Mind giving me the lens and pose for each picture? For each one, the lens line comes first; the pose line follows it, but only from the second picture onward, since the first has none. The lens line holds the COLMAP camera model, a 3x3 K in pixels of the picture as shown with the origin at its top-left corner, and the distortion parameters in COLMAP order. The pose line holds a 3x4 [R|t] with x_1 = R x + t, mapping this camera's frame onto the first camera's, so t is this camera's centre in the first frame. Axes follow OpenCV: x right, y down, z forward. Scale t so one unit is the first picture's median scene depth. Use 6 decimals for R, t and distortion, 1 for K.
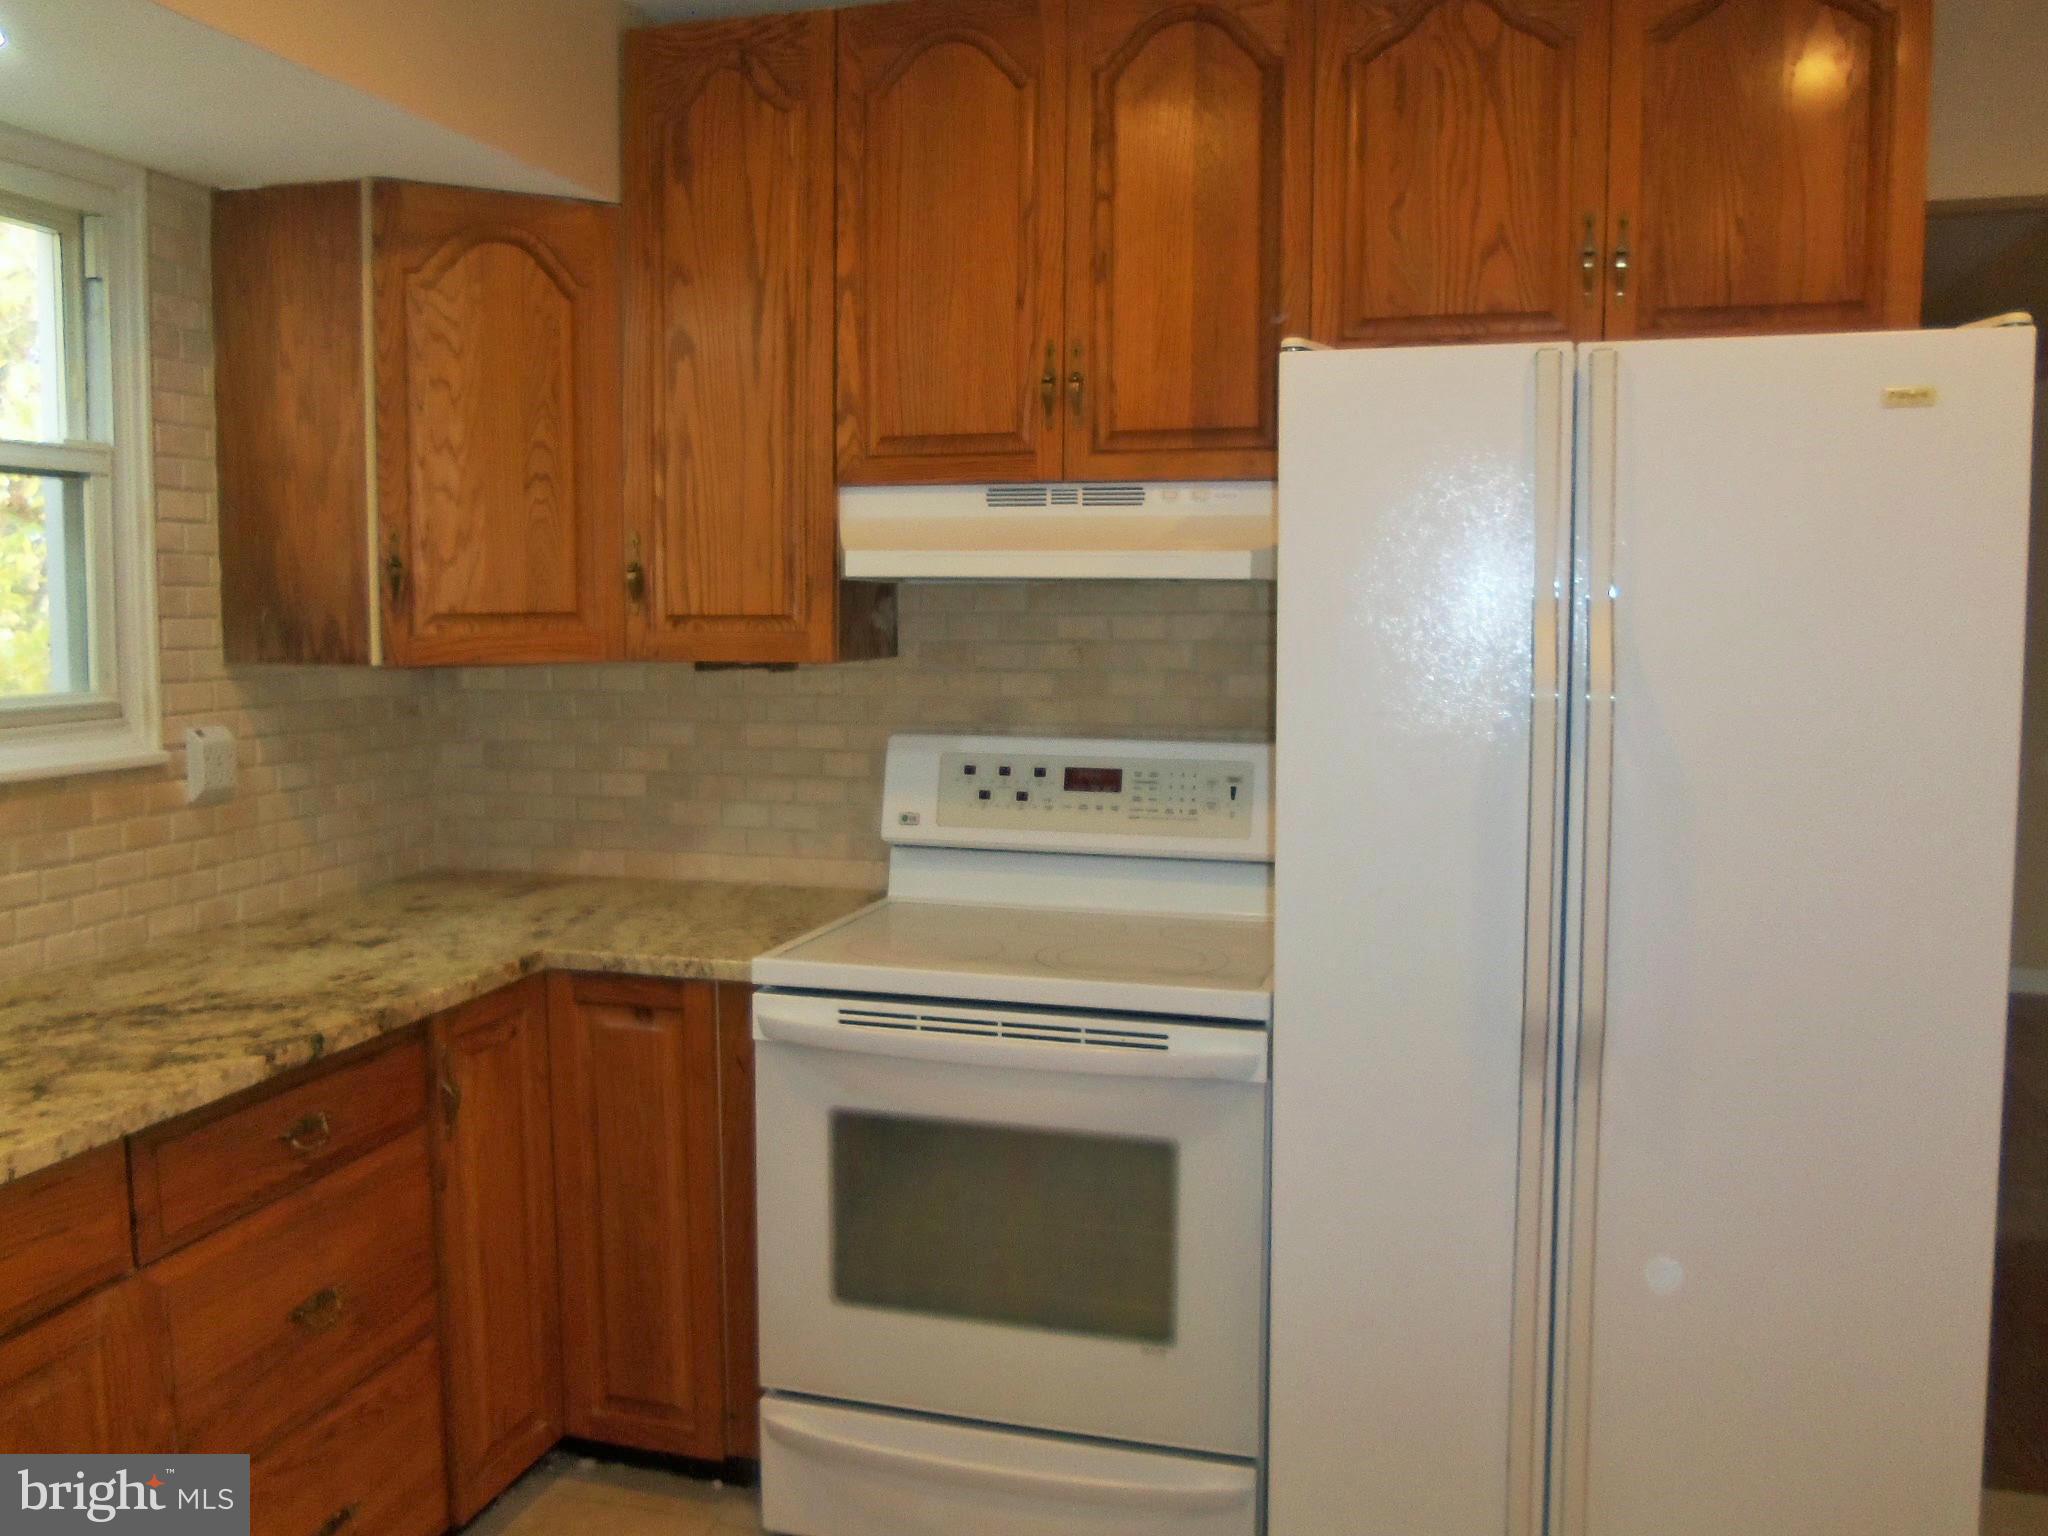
lens RADIAL K [[1655.2, 0, 1004.6], [0, 1655.2, 750.8], [0, 0, 1]] dist [-0.072370, 0.033555]
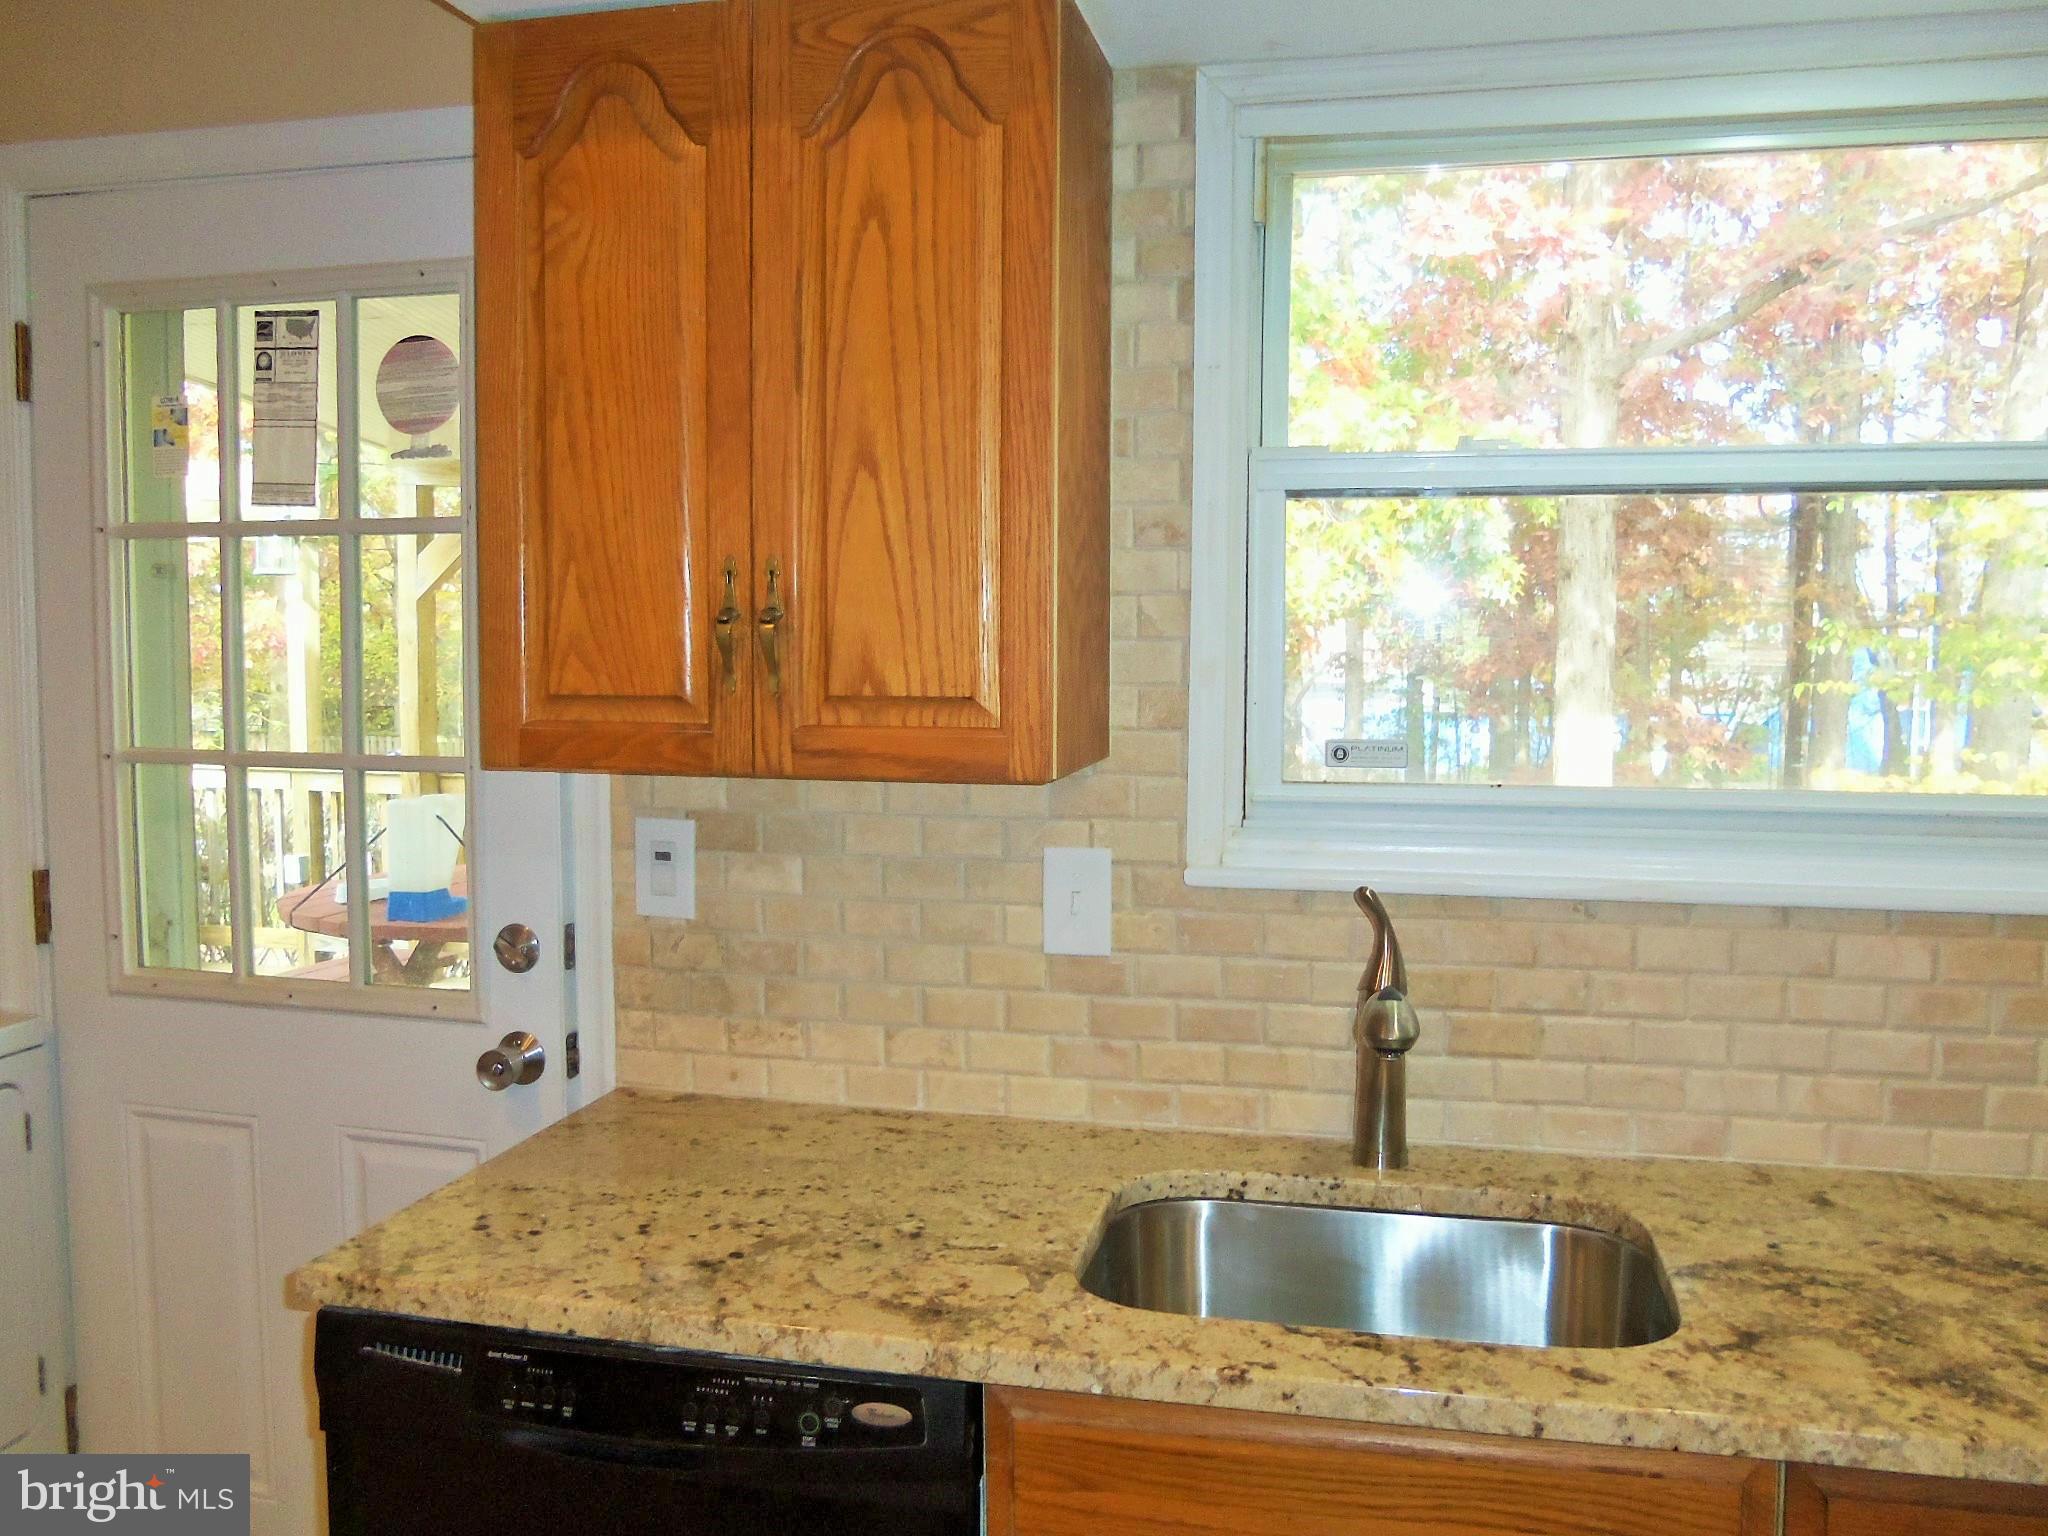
lens RADIAL K [[1640.1, 0, 1007.8], [0, 1640.1, 742.0], [0, 0, 1]] dist [-0.069510, 0.041693]
pose [[0.049339, 0.063121, -0.996786, 0.064003], [-0.093529, 0.993908, 0.058309, -0.047735], [0.994393, 0.090351, 0.054942, 0.410416]]
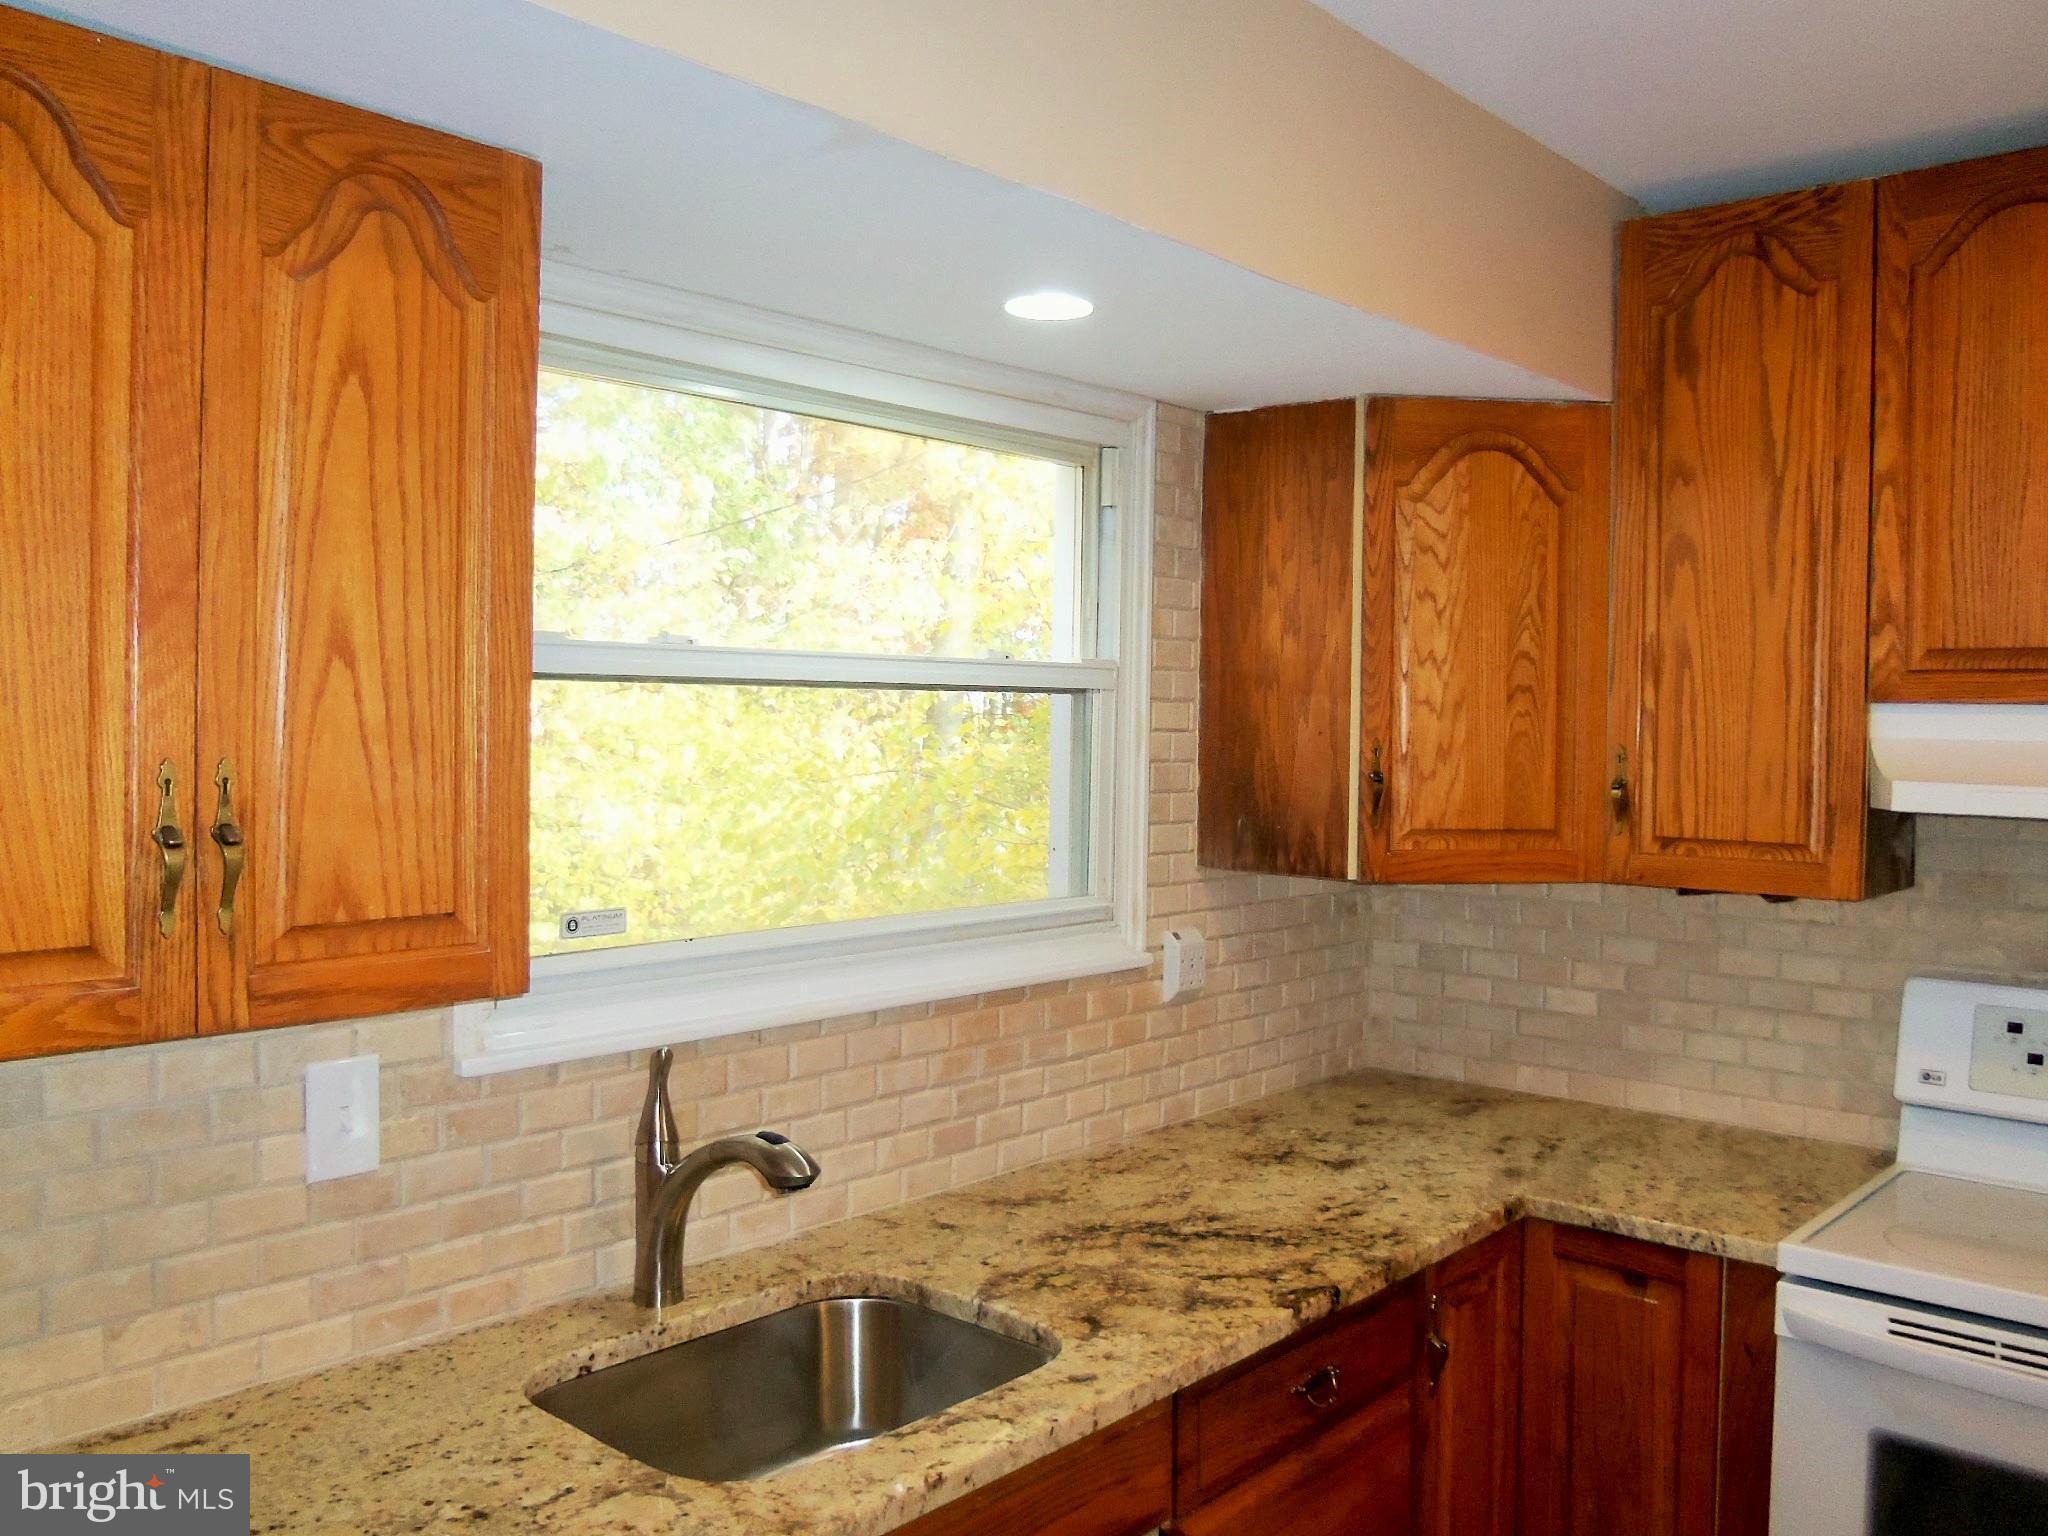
lens RADIAL K [[1655.2, 0, 1004.6], [0, 1655.2, 750.8], [0, 0, 1]] dist [-0.072370, 0.033555]
pose [[0.894294, 0.017684, -0.447131, -0.127698], [-0.050969, 0.996741, -0.062522, -0.057080], [0.444568, 0.078703, 0.892281, 0.011353]]
